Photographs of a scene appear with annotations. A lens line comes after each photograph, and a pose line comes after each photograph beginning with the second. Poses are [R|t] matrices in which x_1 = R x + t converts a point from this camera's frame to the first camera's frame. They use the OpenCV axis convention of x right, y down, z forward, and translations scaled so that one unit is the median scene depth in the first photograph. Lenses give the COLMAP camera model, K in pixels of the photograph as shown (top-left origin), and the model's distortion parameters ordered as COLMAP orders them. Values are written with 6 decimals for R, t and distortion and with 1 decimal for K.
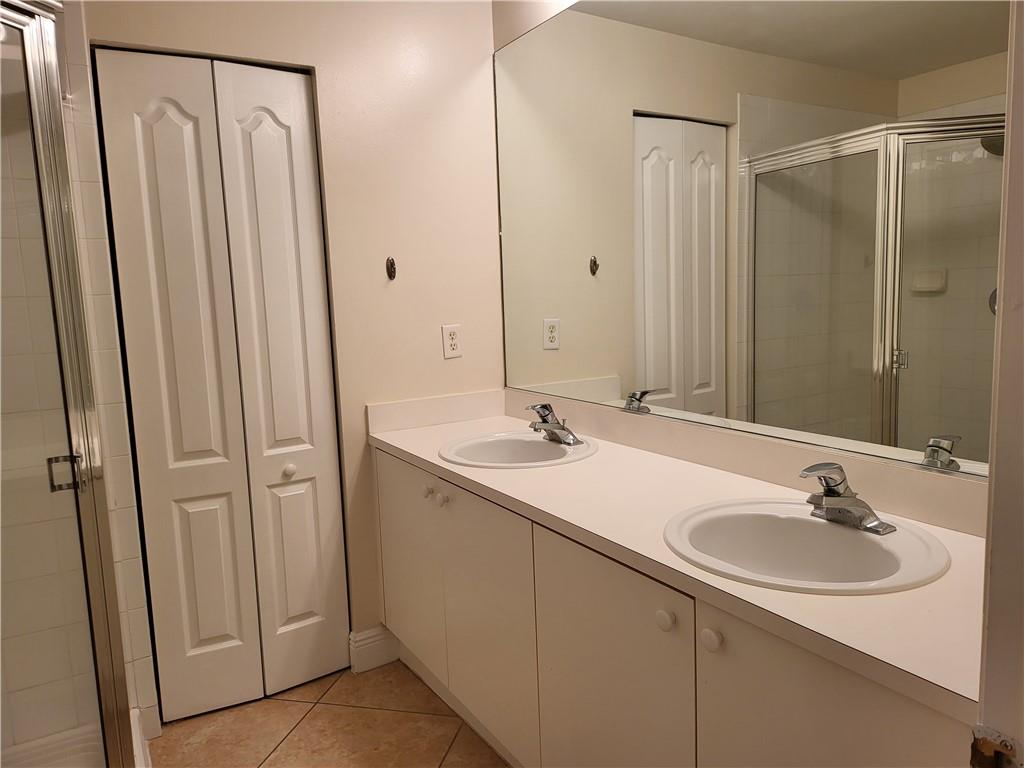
lens RADIAL K [[720.6, 0, 522.6], [0, 720.6, 384.7], [0, 0, 1]] dist [0.067836, -0.058252]
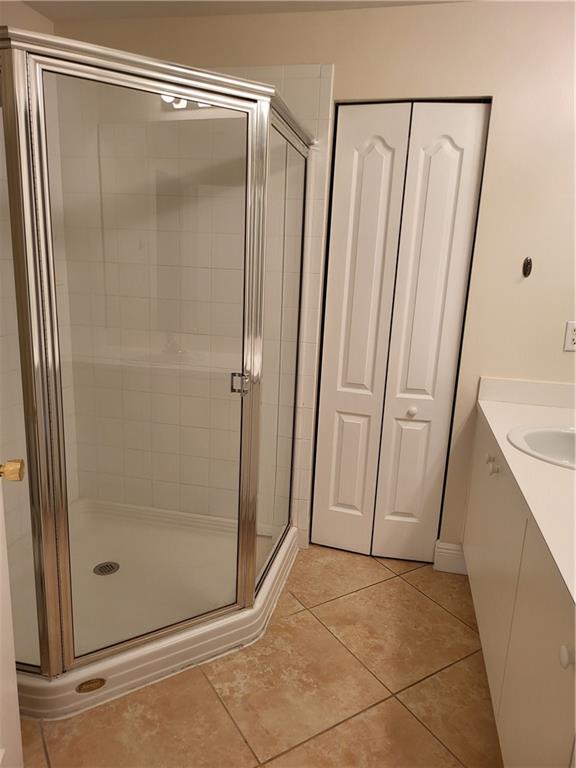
lens RADIAL K [[540.5, 0, 293.2], [0, 540.5, 388.6], [0, 0, 1]] dist [0.067836, -0.058252]
pose [[0.717095, 0.231361, -0.657455, 0.189277], [-0.160196, 0.972755, 0.167588, -0.062165], [0.678316, -0.014855, 0.734620, 0.098181]]
